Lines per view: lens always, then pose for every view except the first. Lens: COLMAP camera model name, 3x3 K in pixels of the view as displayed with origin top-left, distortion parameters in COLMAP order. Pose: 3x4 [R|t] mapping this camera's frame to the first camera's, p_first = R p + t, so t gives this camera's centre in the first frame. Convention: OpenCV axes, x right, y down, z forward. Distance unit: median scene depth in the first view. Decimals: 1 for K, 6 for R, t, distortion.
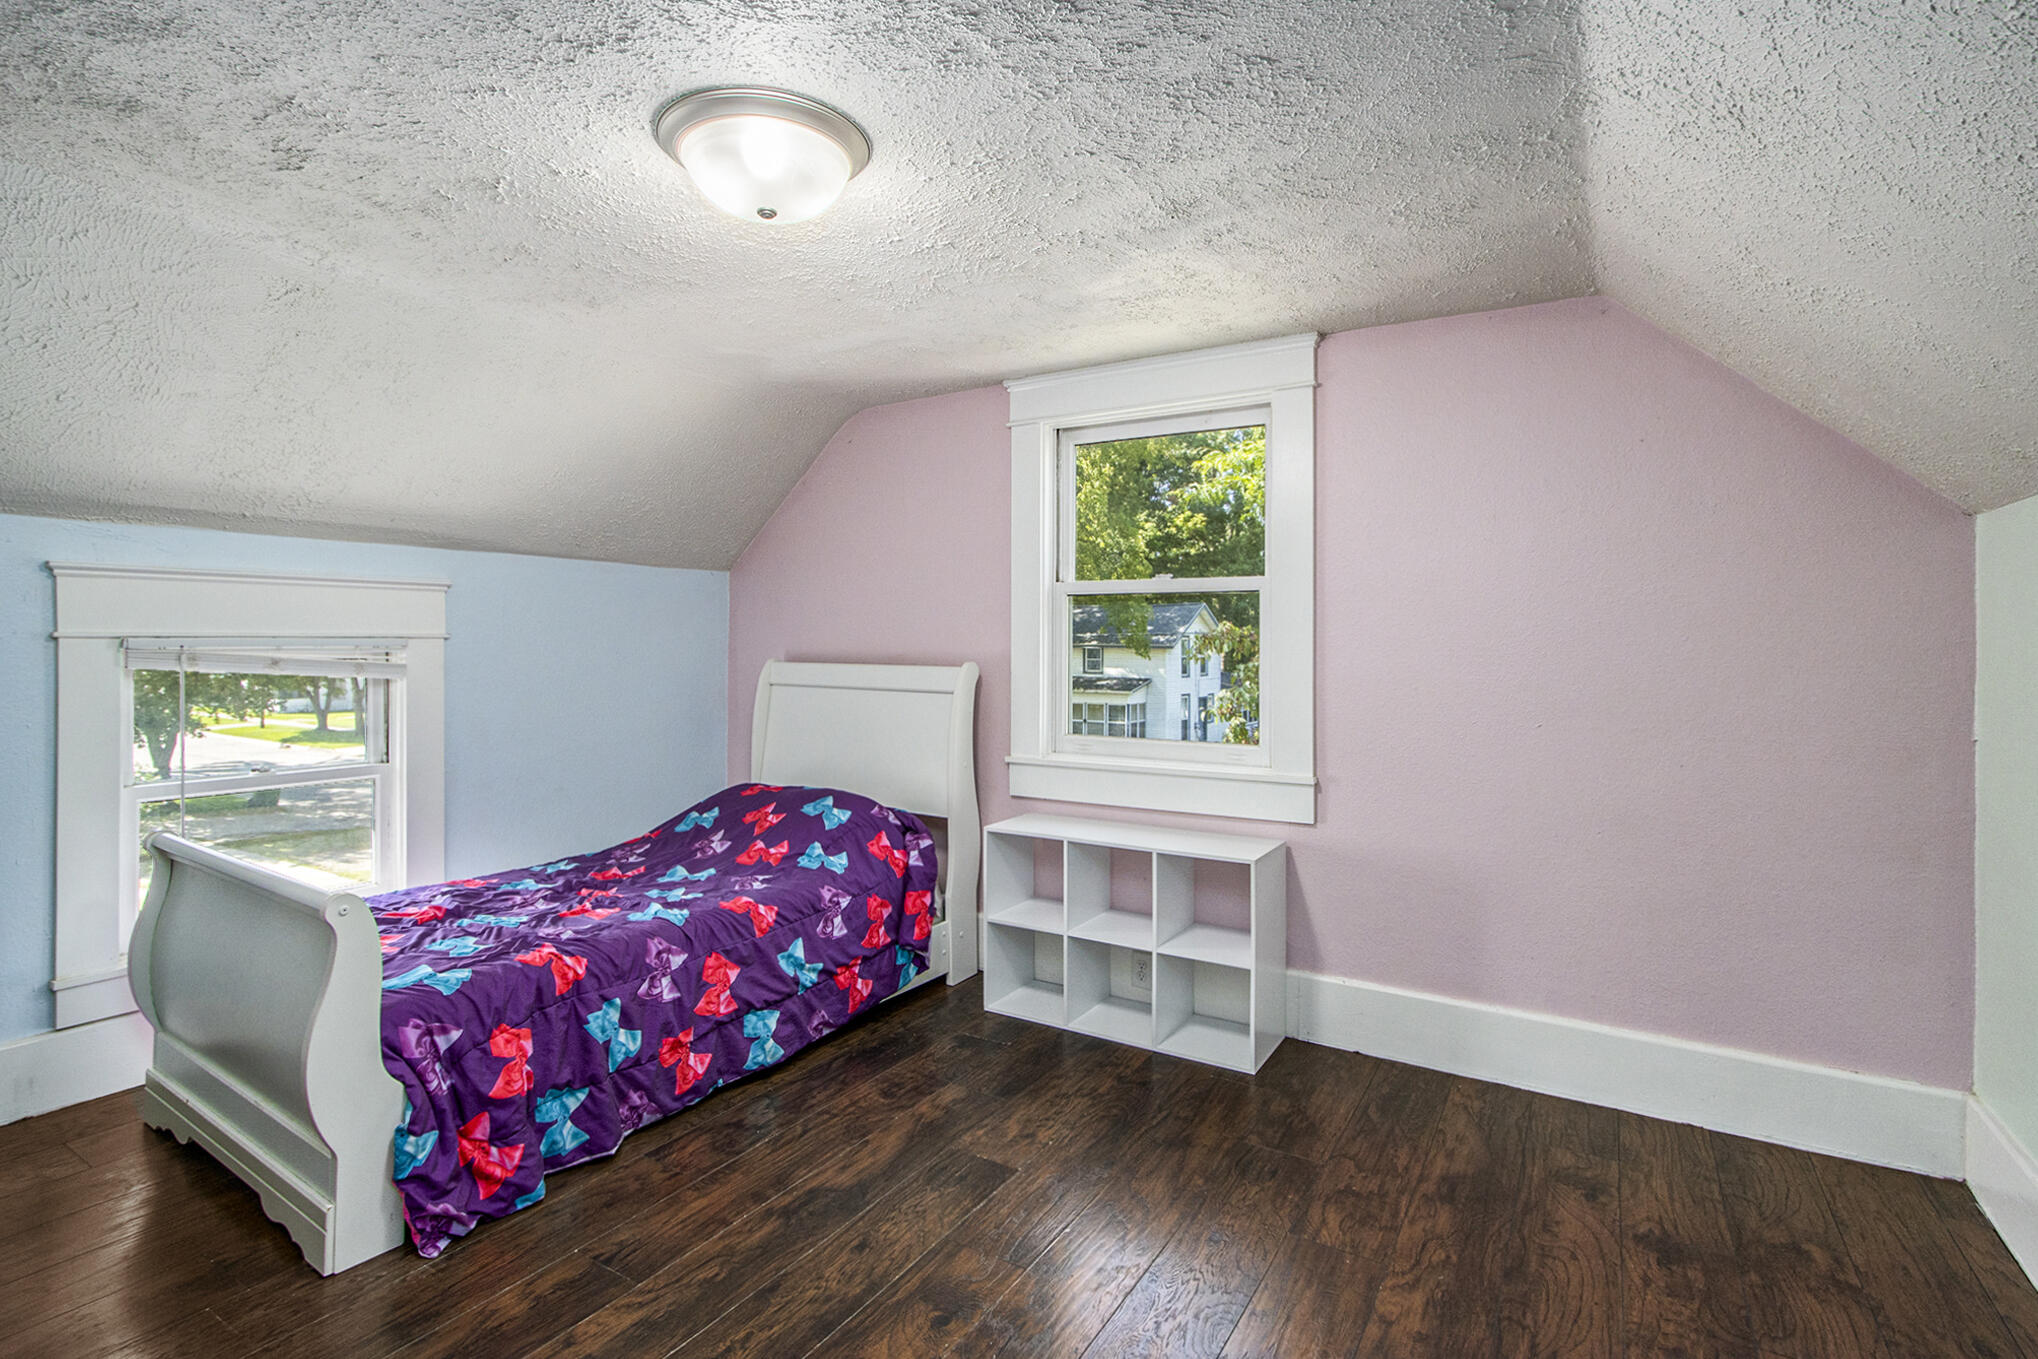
lens RADIAL K [[962.2, 0, 1023.8], [0, 962.2, 625.8], [0, 0, 1]] dist [0.001365, 0.000136]
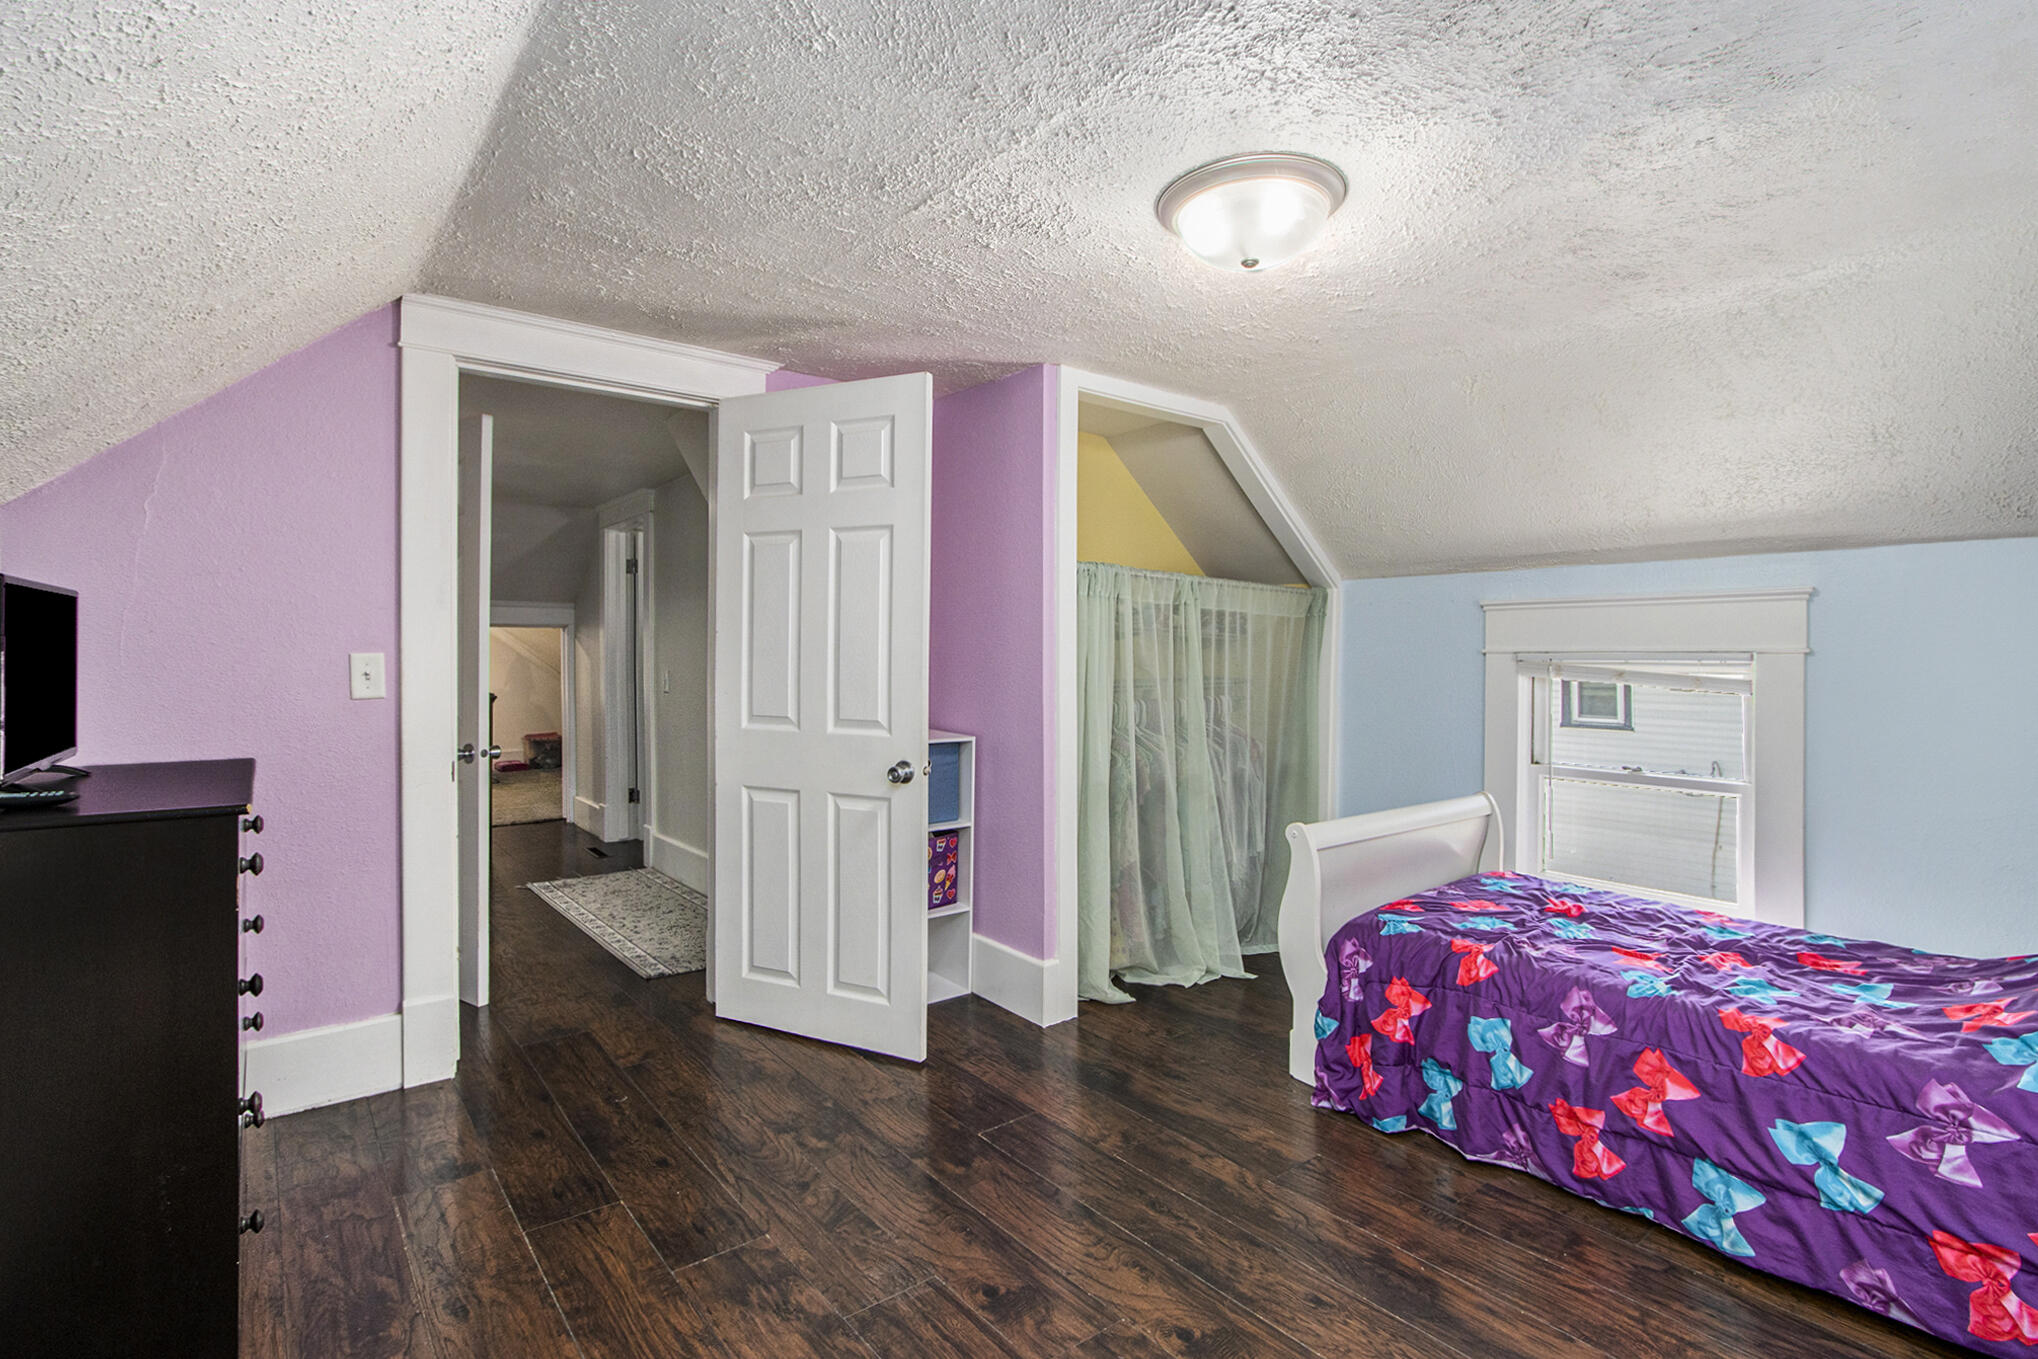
lens RADIAL K [[980.4, 0, 1019.0], [0, 980.4, 679.5], [0, 0, 1]] dist [0.000145, 0.014055]
pose [[-0.312128, 0.019175, -0.949847, 0.621891], [0.002735, 0.999810, 0.019285, 0.021872], [0.950036, 0.003422, -0.312121, 0.785917]]
